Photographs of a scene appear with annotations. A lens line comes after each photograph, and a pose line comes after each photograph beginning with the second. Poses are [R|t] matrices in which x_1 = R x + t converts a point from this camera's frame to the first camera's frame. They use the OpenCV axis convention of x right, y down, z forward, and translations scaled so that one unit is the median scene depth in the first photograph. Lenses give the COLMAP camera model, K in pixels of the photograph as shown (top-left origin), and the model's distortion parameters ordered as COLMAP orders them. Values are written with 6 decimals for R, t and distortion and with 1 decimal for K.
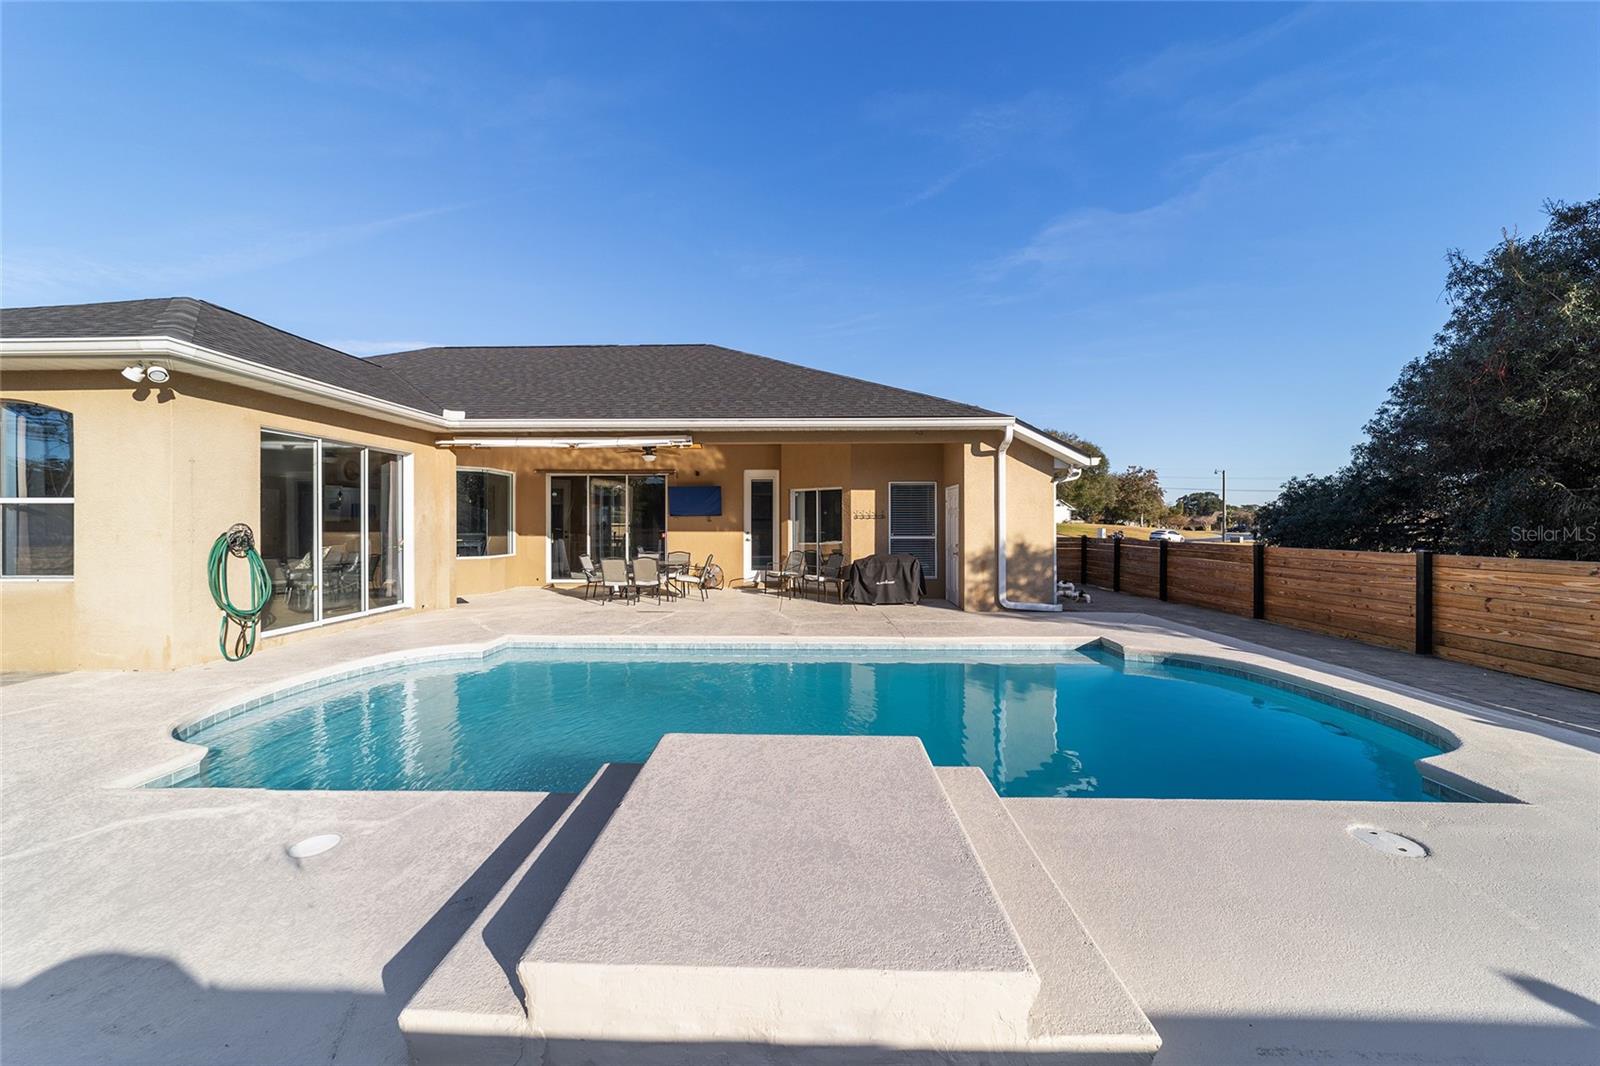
lens RADIAL K [[612.5, 0, 795.8], [0, 612.5, 527.8], [0, 0, 1]] dist [-0.021610, 0.009991]
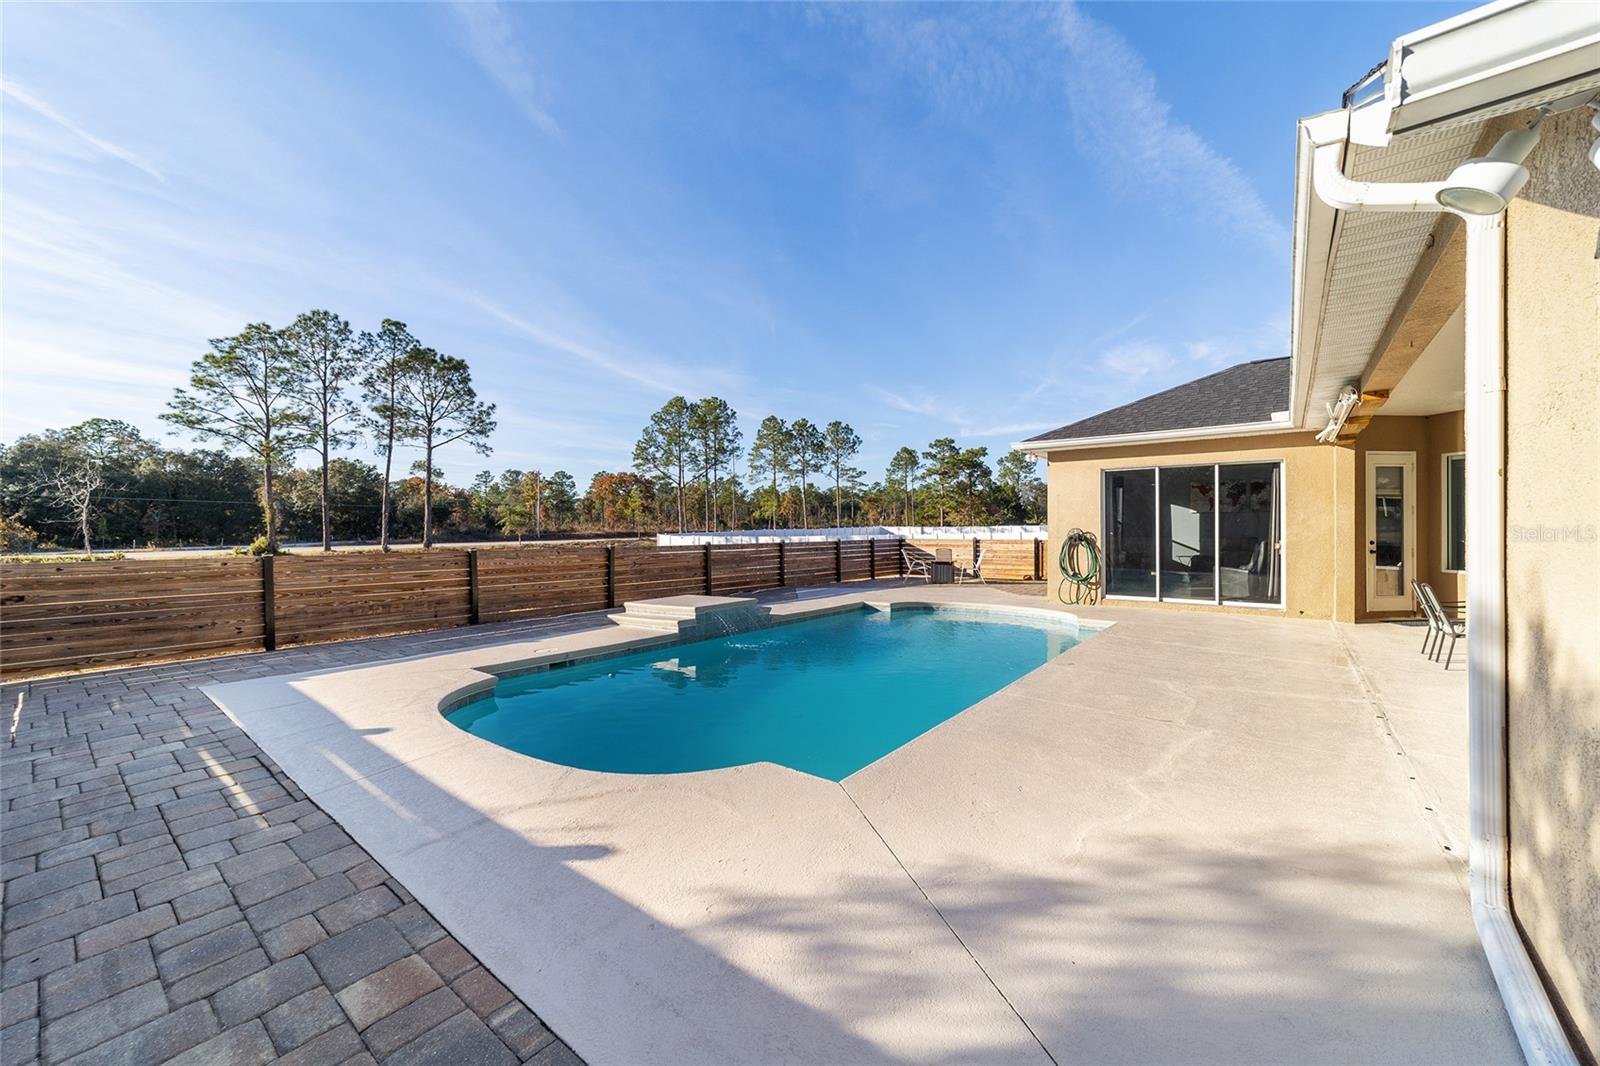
lens RADIAL K [[617.2, 0, 797.0], [0, 617.2, 530.2], [0, 0, 1]] dist [-0.015808, 0.008772]
pose [[-0.602544, 0.003815, -0.798076, 0.648778], [-0.004764, 0.999954, 0.008377, -0.006495], [0.798071, 0.008850, -0.602498, 0.912348]]
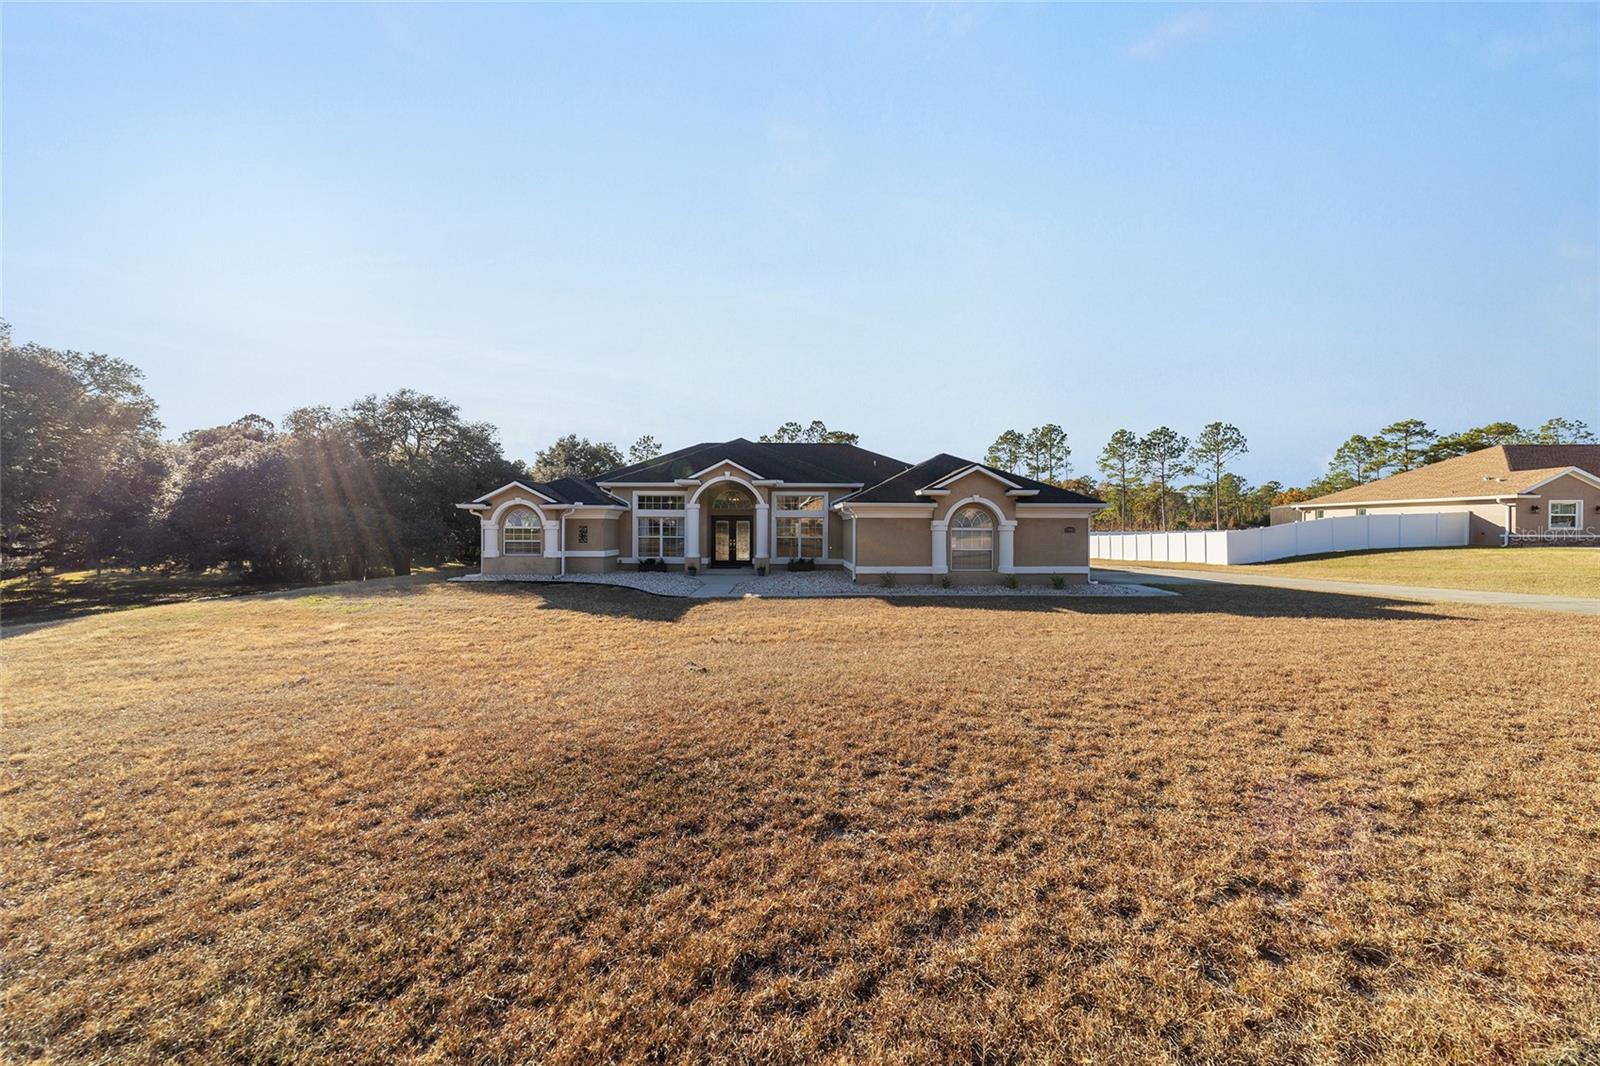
lens RADIAL K [[612.5, 0, 795.8], [0, 612.5, 527.8], [0, 0, 1]] dist [-0.021610, 0.009991]
pose [[-0.999349, -0.003435, -0.035913, -0.547906], [-0.003728, 0.999960, 0.008077, -0.058905], [0.035884, 0.008205, -0.999322, 4.347055]]
